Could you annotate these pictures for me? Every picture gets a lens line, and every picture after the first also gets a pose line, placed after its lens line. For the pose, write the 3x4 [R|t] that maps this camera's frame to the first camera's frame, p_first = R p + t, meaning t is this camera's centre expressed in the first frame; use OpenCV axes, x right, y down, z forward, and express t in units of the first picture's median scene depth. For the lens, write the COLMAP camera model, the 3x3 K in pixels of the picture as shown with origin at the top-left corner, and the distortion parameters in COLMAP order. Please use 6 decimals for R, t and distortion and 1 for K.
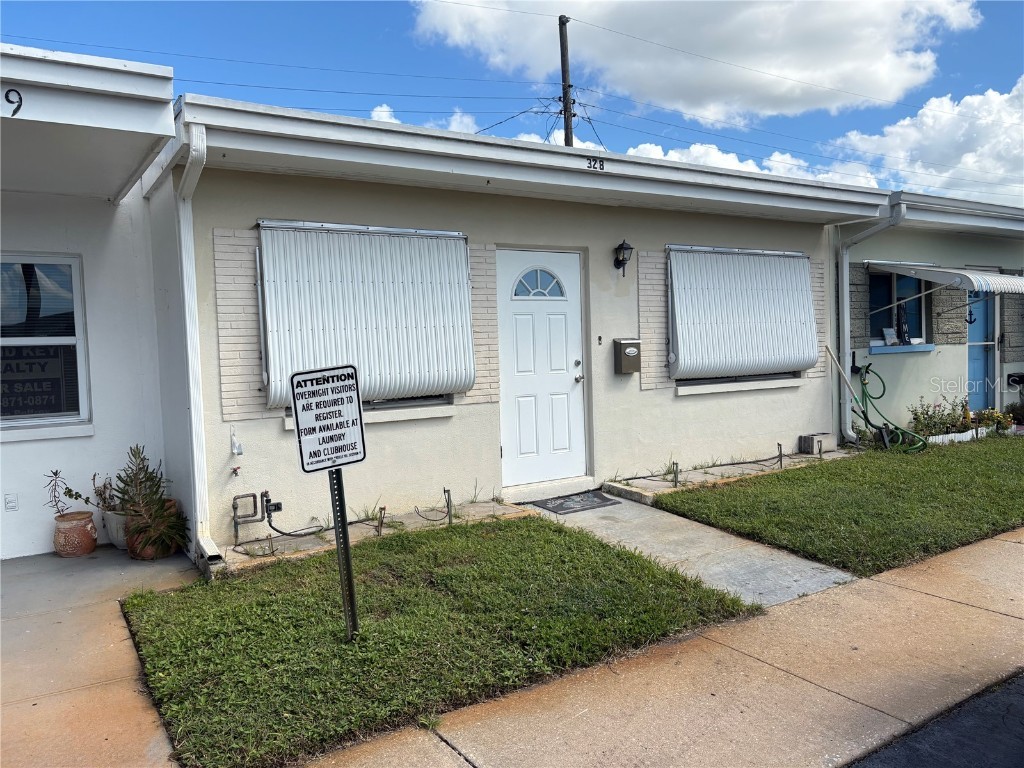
lens RADIAL K [[772.9, 0, 507.2], [0, 772.9, 384.1], [0, 0, 1]] dist [0.021132, -0.024743]
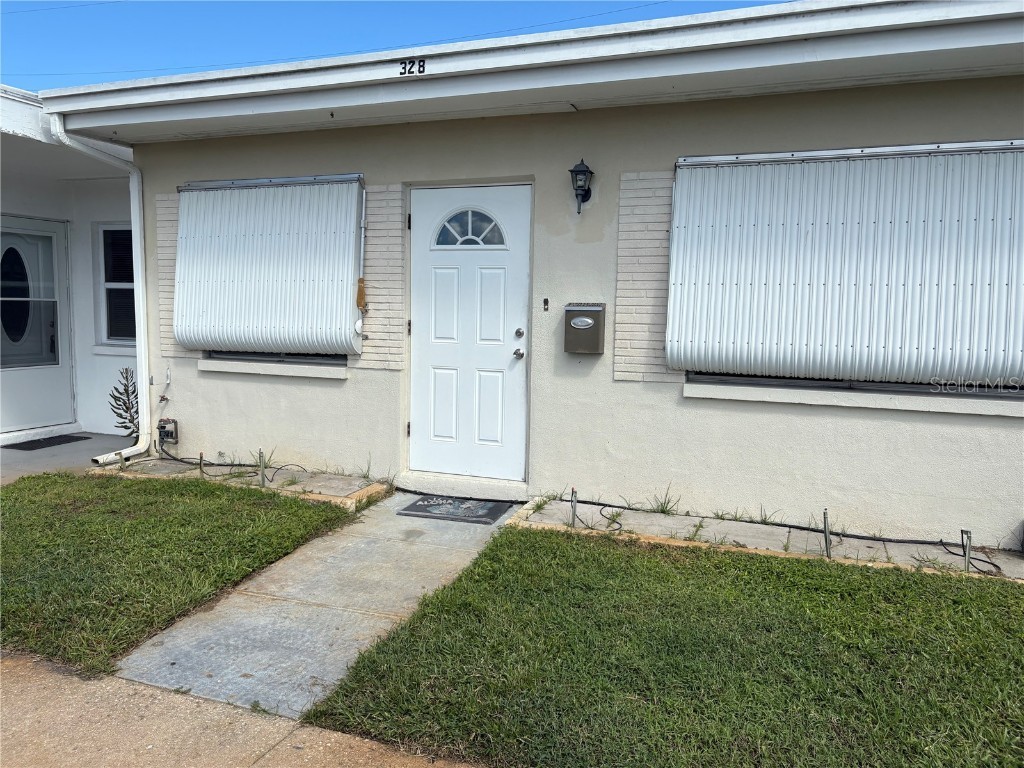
lens RADIAL K [[772.9, 0, 509.2], [0, 772.9, 382.0], [0, 0, 1]] dist [0.021132, -0.024743]
pose [[0.592141, 0.128612, -0.795505, 0.703699], [-0.069350, 0.991652, 0.108702, -0.062312], [0.802845, -0.009199, 0.596117, 0.549842]]
